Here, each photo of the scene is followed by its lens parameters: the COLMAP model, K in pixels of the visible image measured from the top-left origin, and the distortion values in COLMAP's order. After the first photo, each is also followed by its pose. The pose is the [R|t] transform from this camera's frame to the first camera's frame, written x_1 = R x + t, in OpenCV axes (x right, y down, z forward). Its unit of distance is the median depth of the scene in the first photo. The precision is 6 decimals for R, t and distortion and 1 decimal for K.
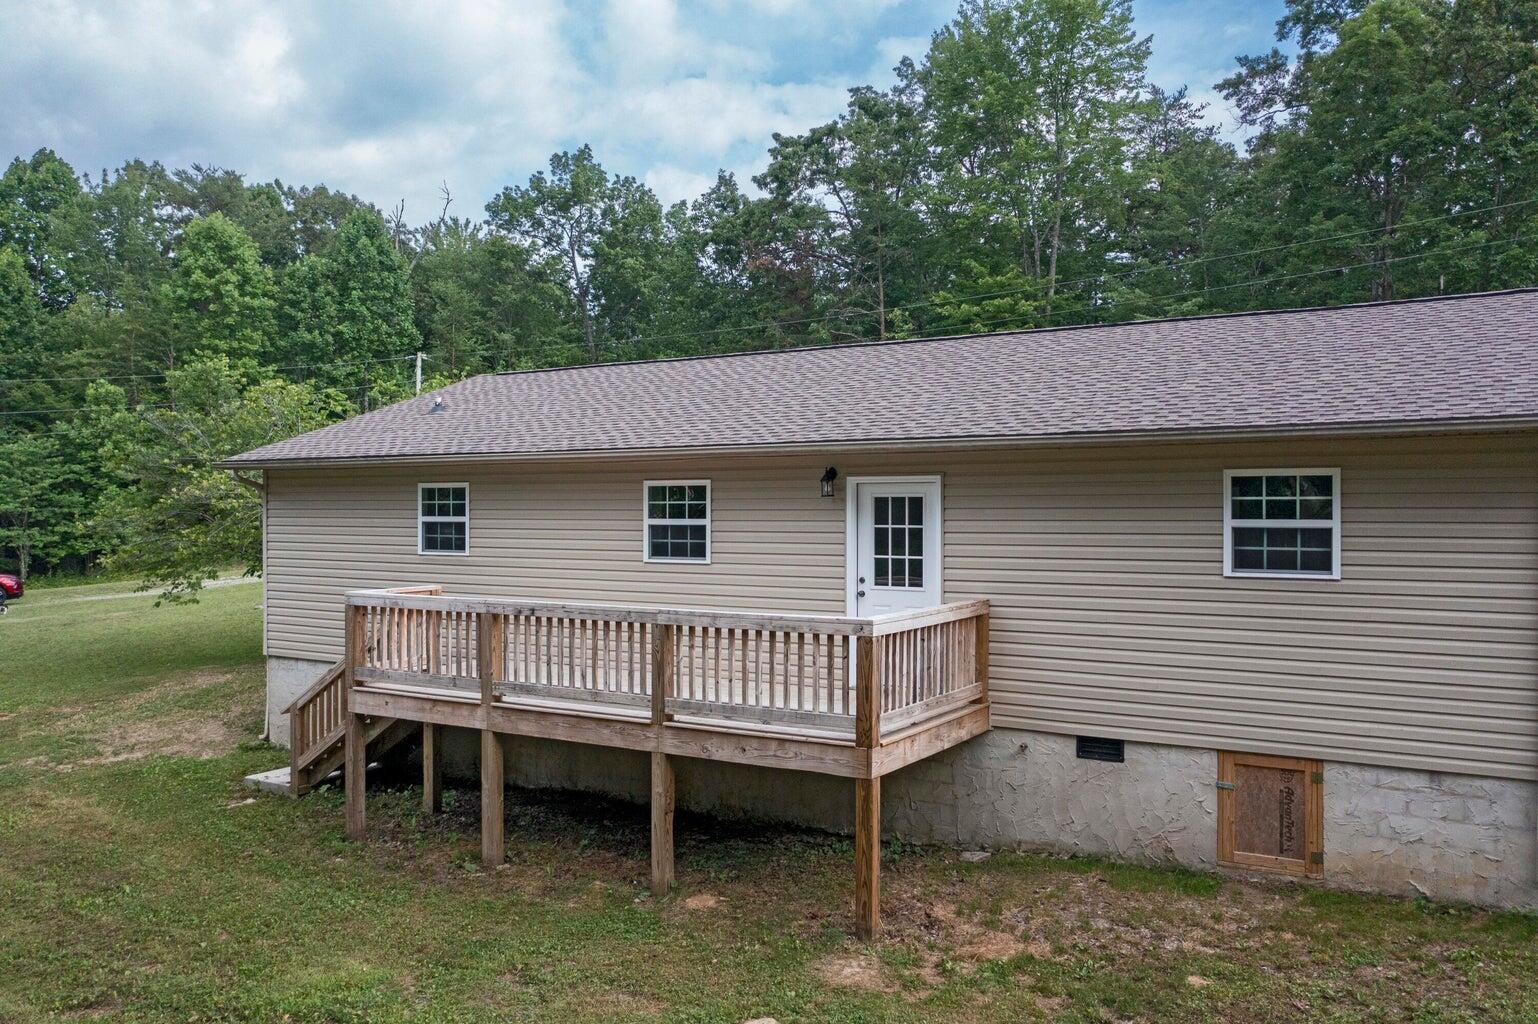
lens RADIAL K [[1215.0, 0, 773.3], [0, 1215.0, 511.0], [0, 0, 1]] dist [-0.021822, 0.011984]
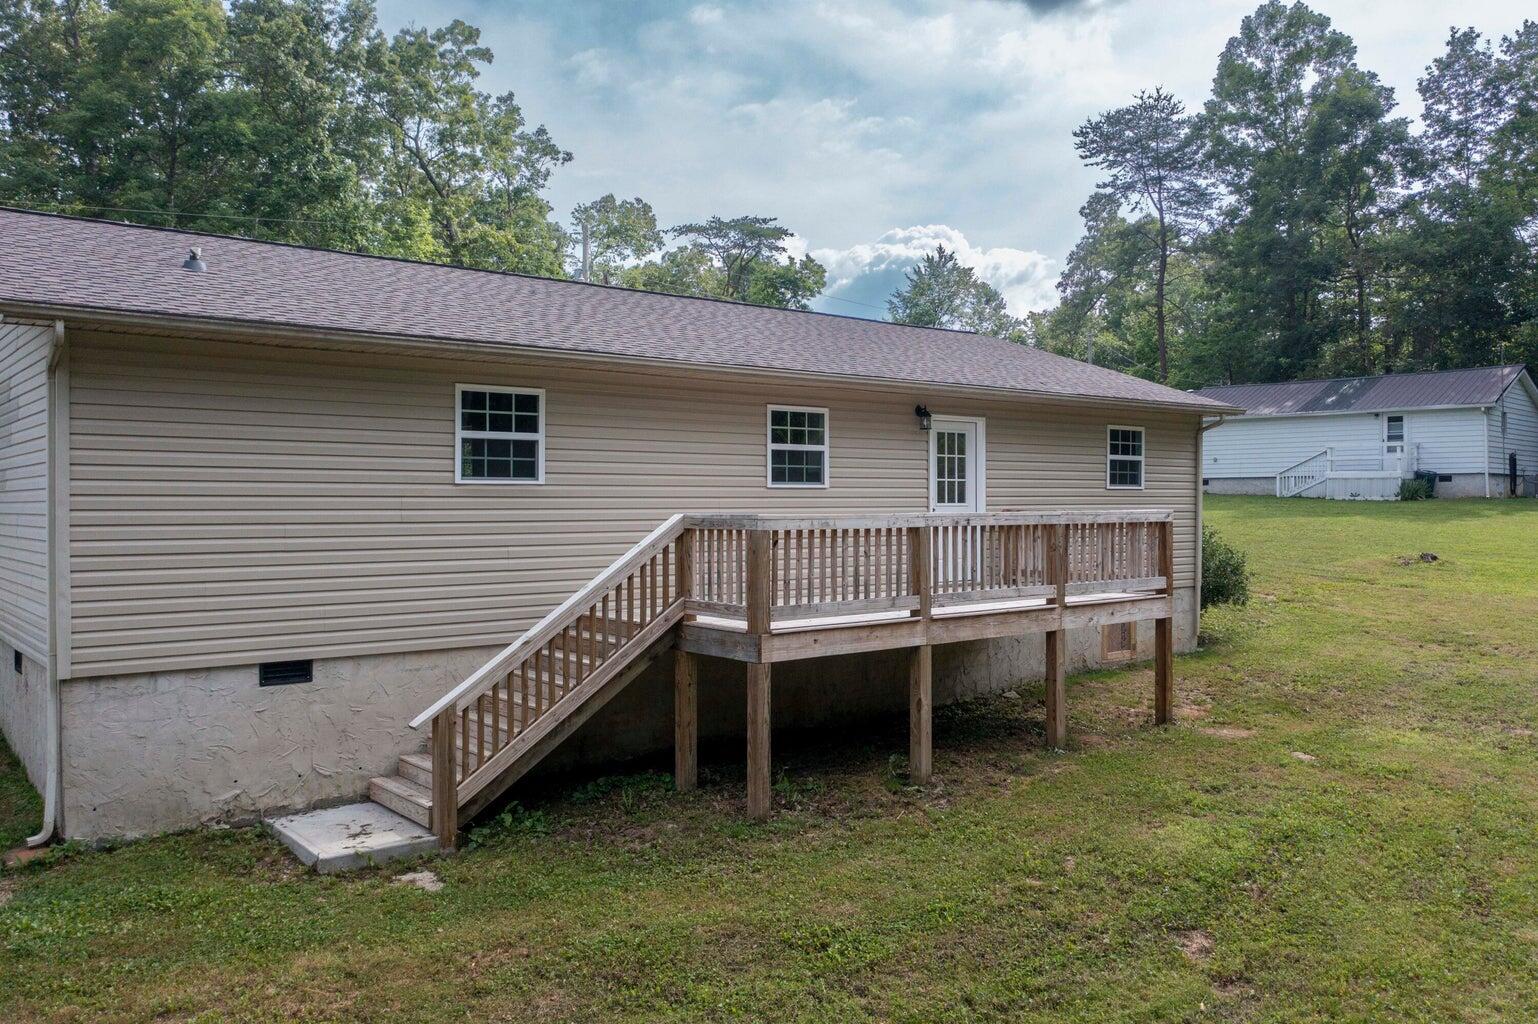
lens RADIAL K [[1215.0, 0, 773.4], [0, 1215.0, 511.1], [0, 0, 1]] dist [-0.021822, 0.011984]
pose [[0.326790, -0.007012, 0.945071, -1.064735], [0.004170, 0.999973, 0.005977, 0.057095], [-0.945088, 0.001988, 0.326811, 0.696422]]
